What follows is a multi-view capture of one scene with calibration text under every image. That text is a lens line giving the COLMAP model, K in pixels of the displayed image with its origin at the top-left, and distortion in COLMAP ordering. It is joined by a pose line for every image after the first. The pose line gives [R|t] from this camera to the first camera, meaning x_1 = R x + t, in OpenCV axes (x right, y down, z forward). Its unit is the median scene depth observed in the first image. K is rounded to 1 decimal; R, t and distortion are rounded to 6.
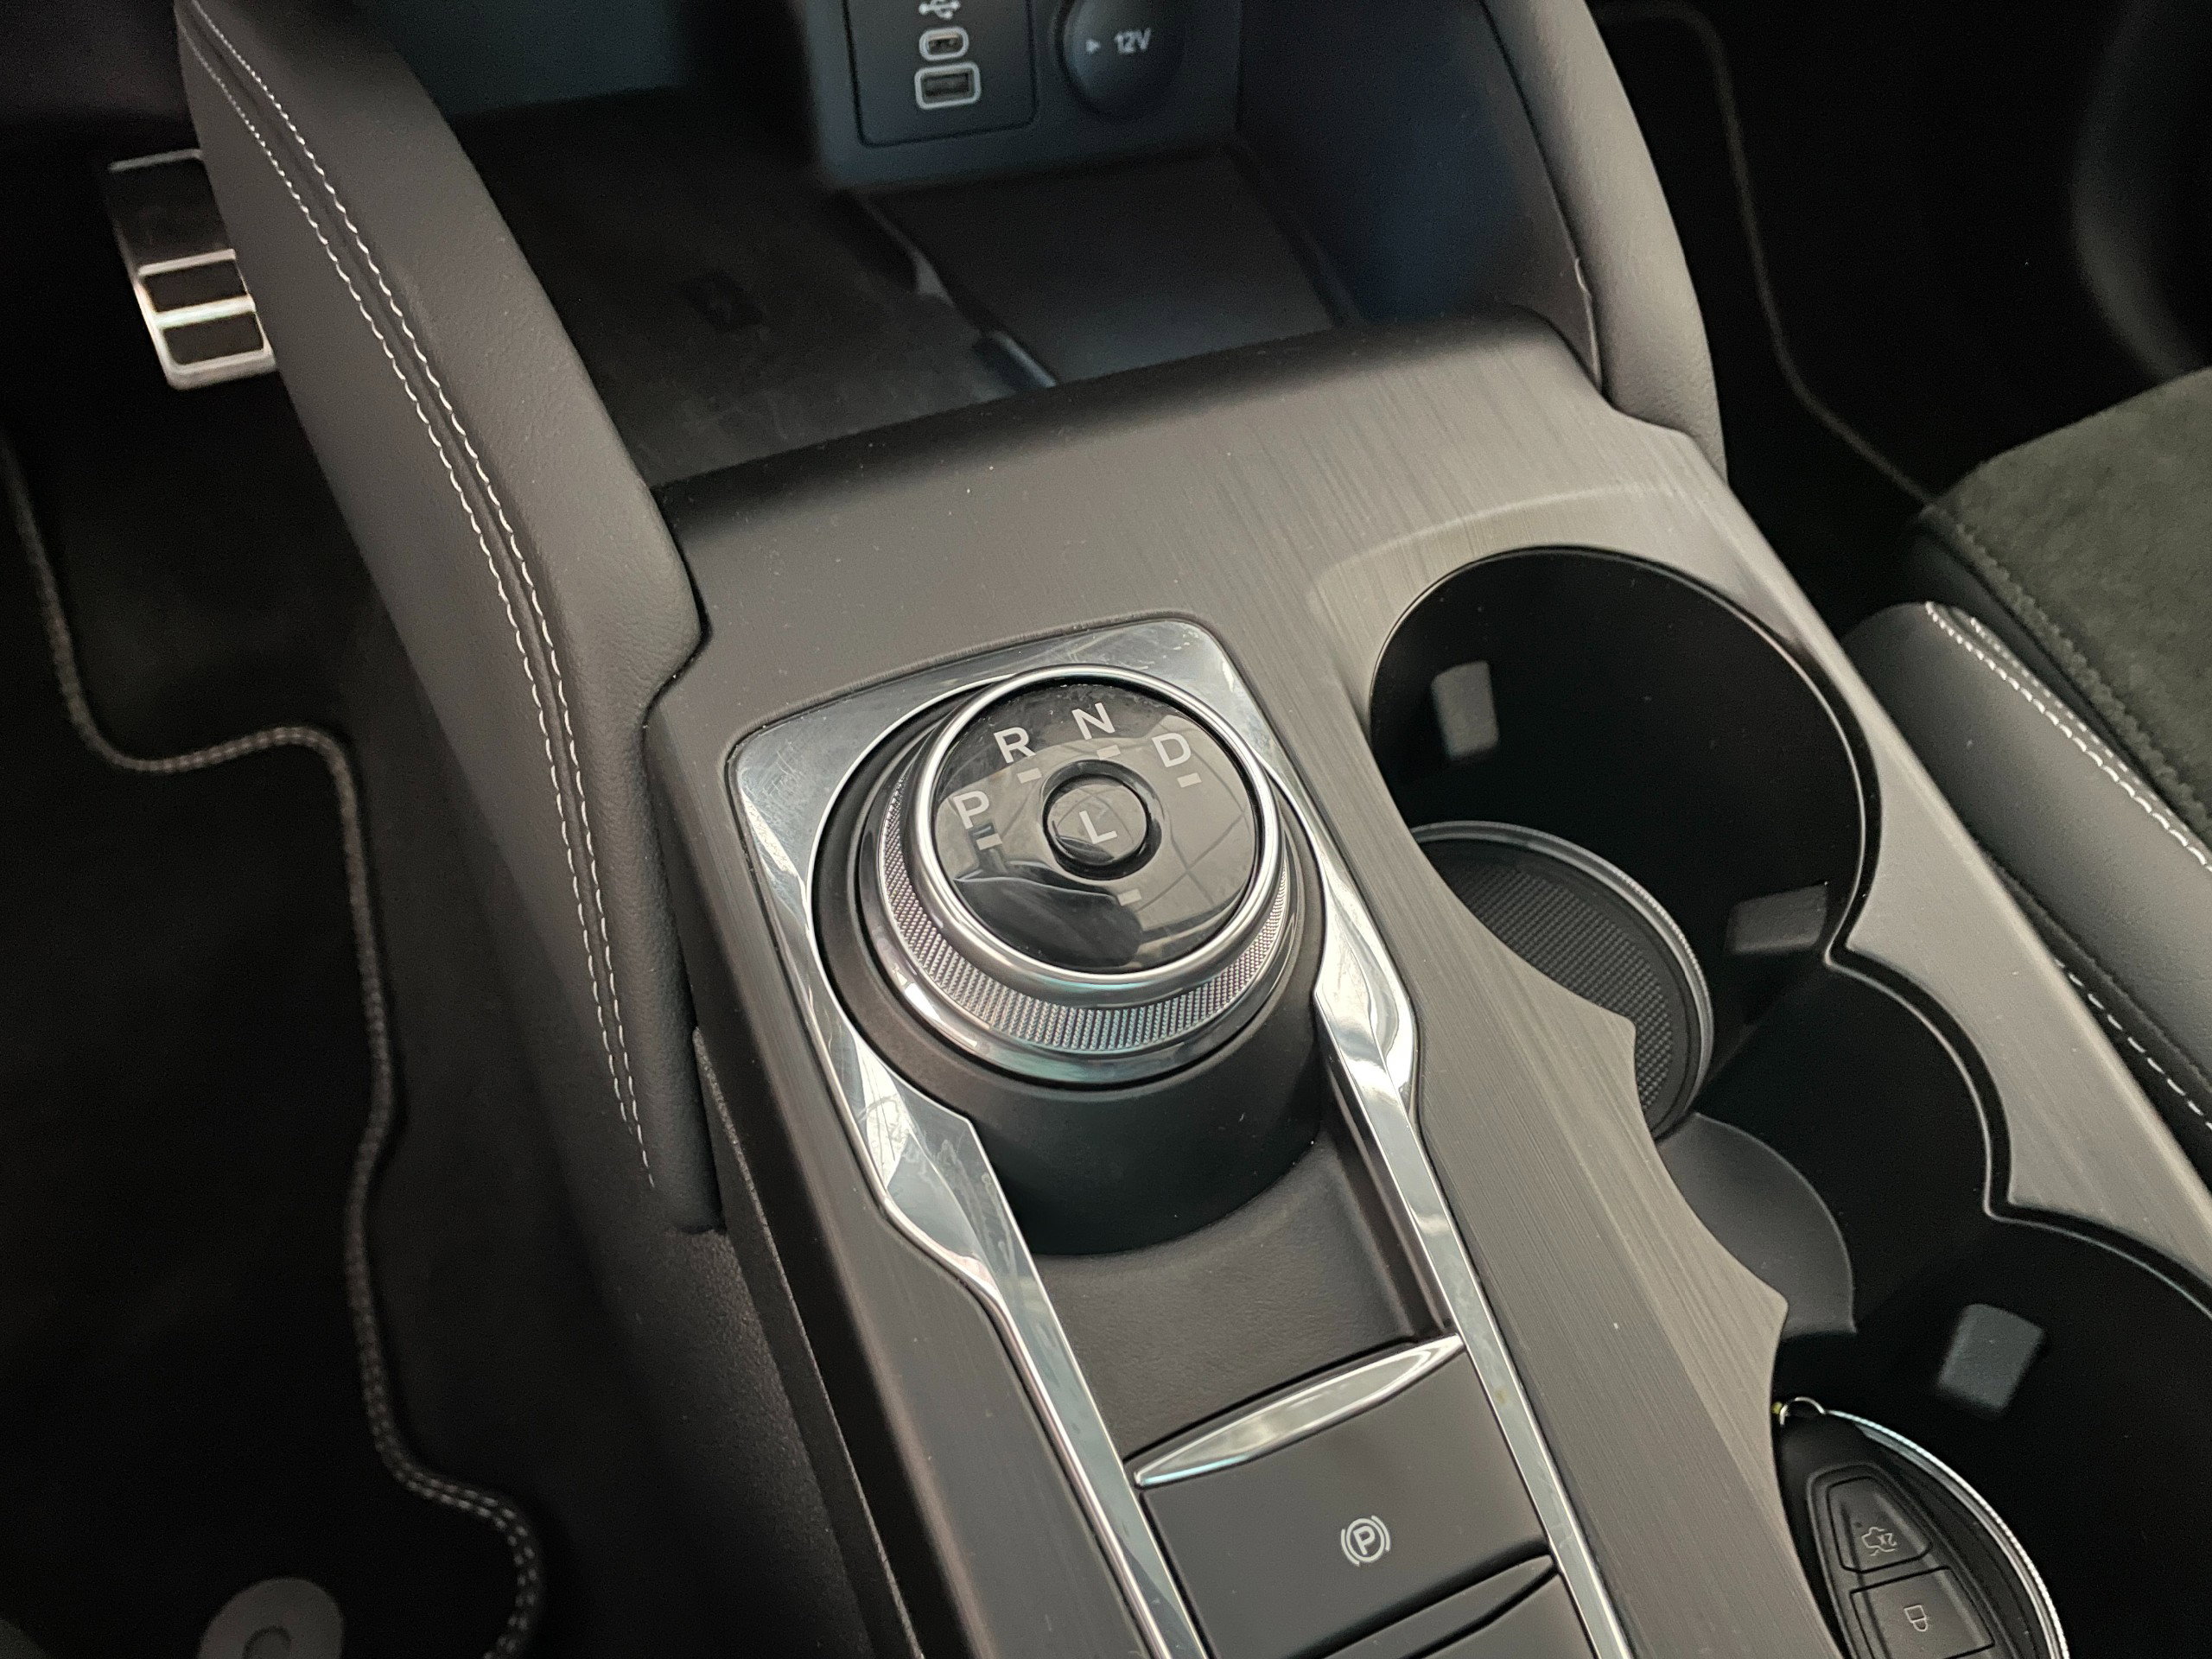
lens RADIAL K [[1670.5, 0, 1095.9], [0, 1670.5, 818.1], [0, 0, 1]] dist [0.092090, -0.119936]
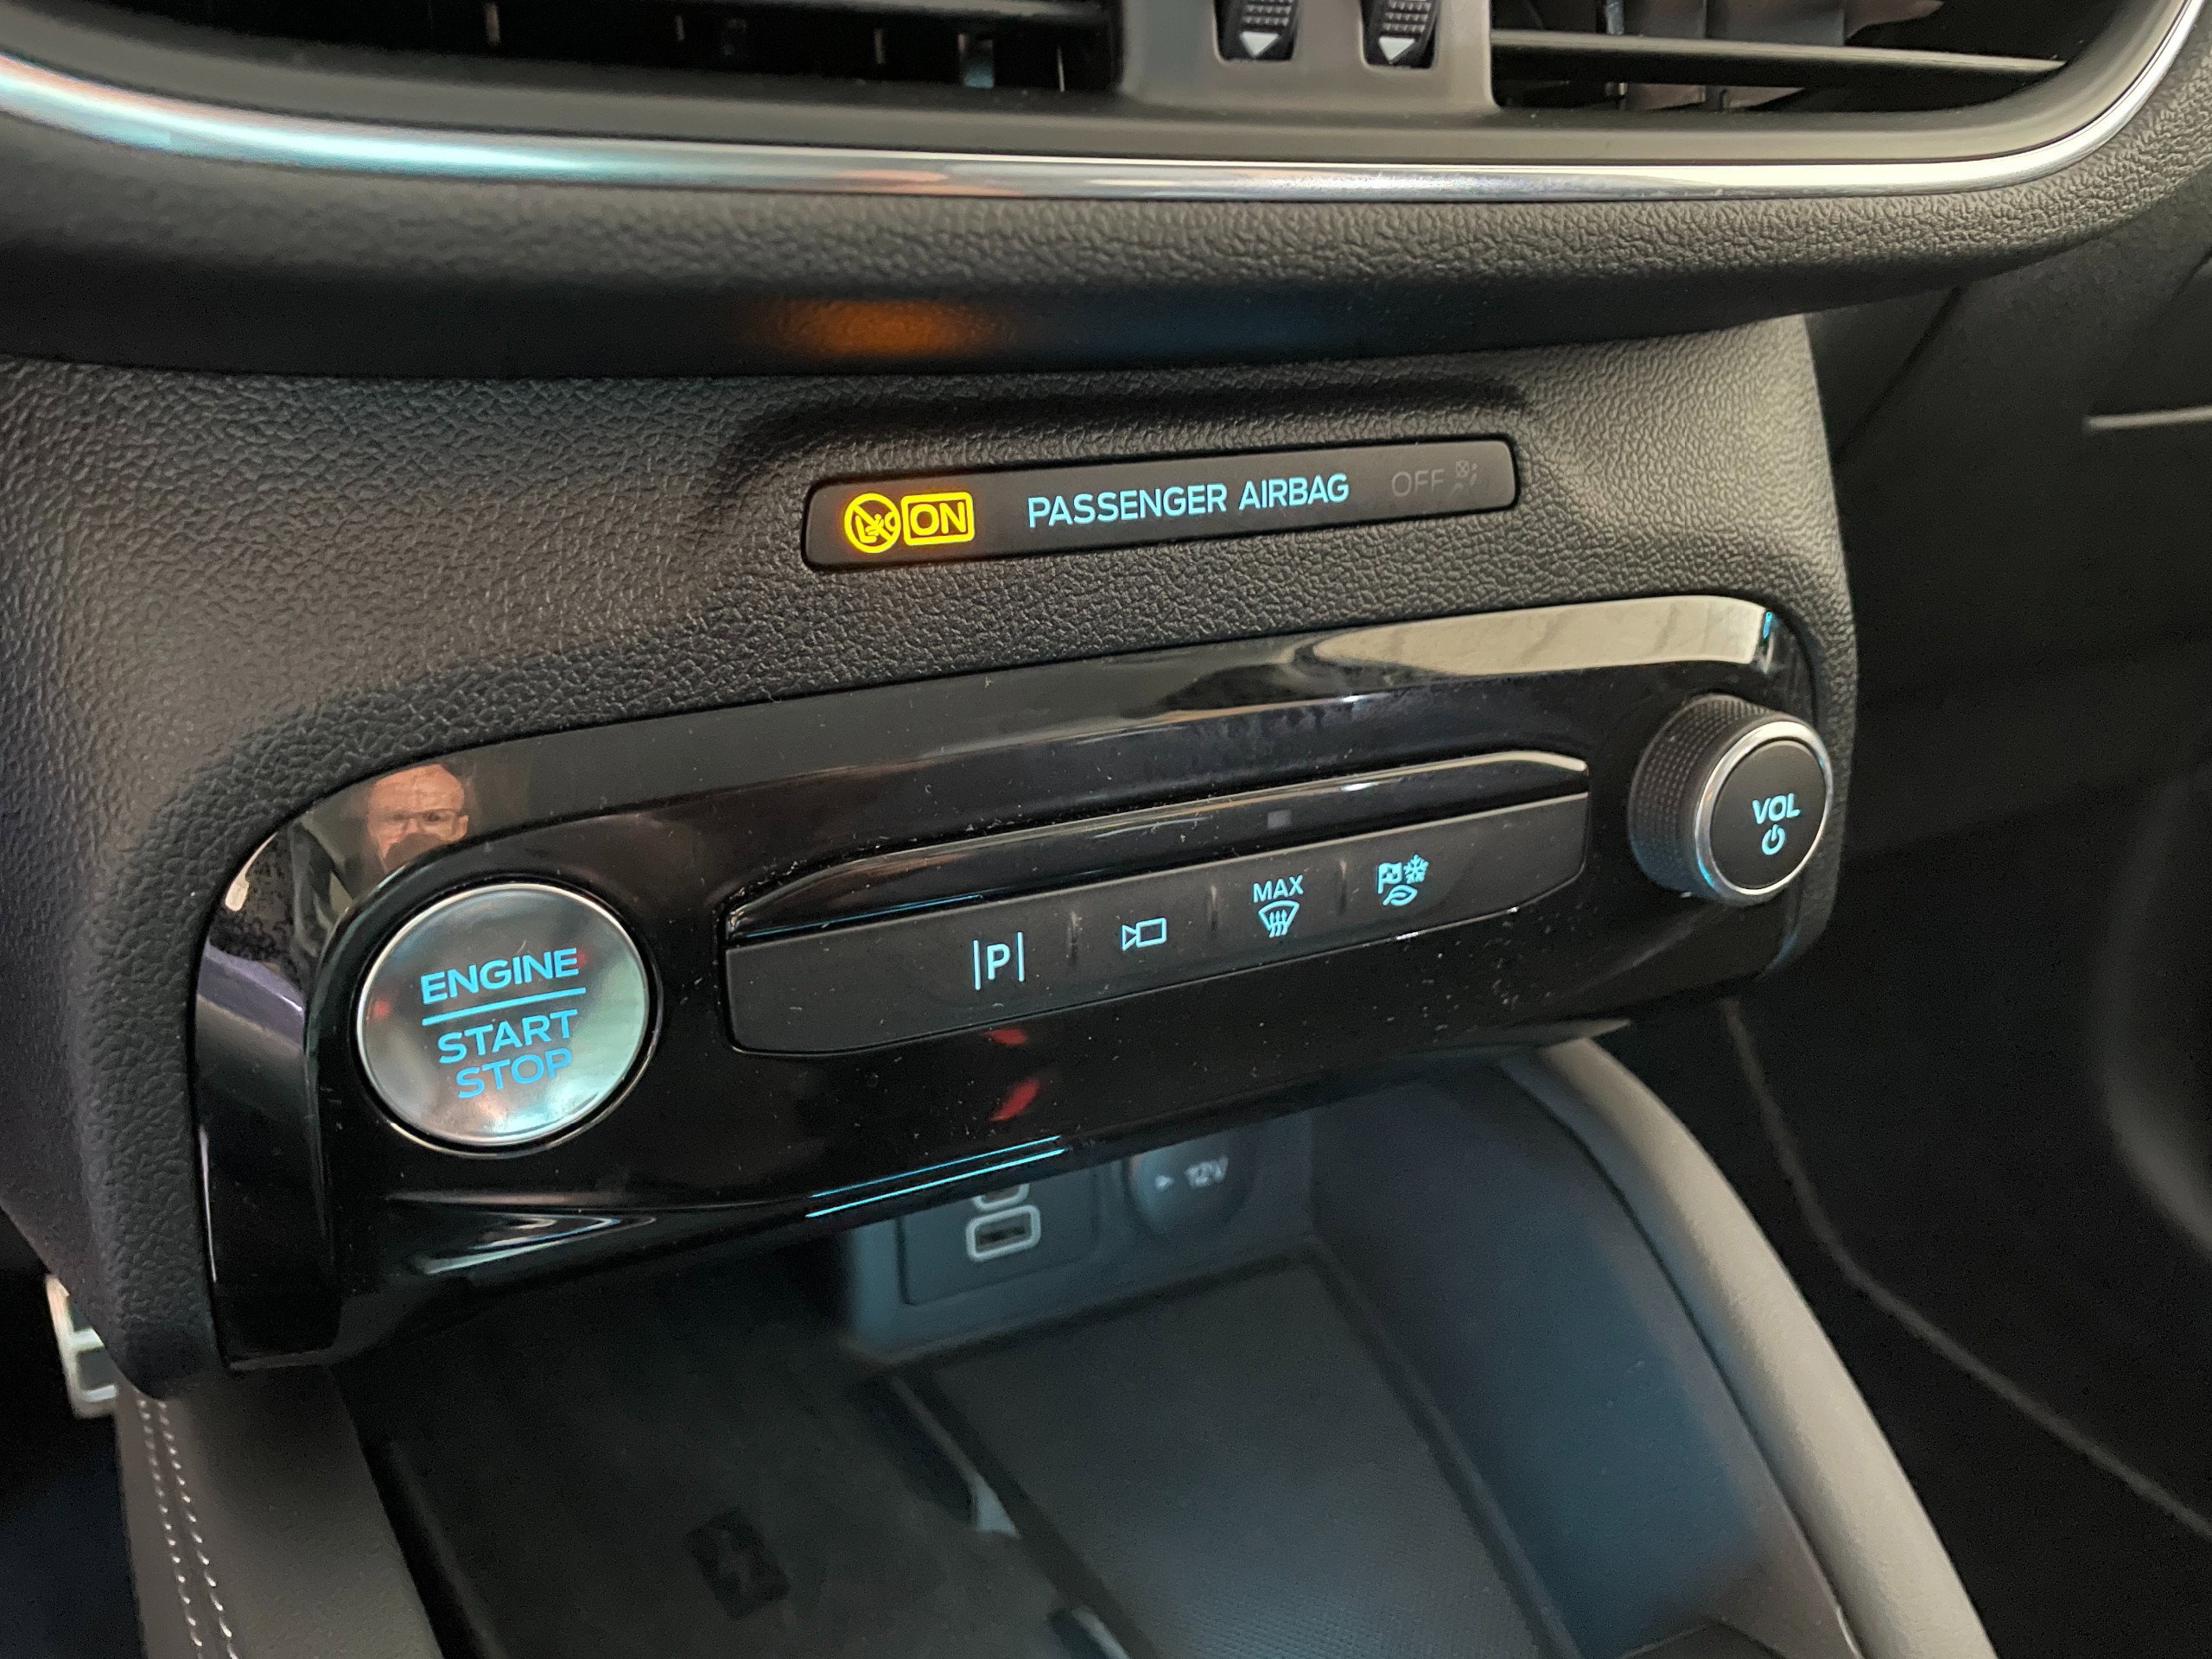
lens RADIAL K [[1670.5, 0, 1095.9], [0, 1670.5, 818.1], [0, 0, 1]] dist [0.092090, -0.119936]
pose [[0.999223, -0.020803, 0.033489, -0.065067], [0.032101, 0.922439, -0.384807, -0.295967], [-0.022886, 0.385583, 0.922389, 0.102421]]
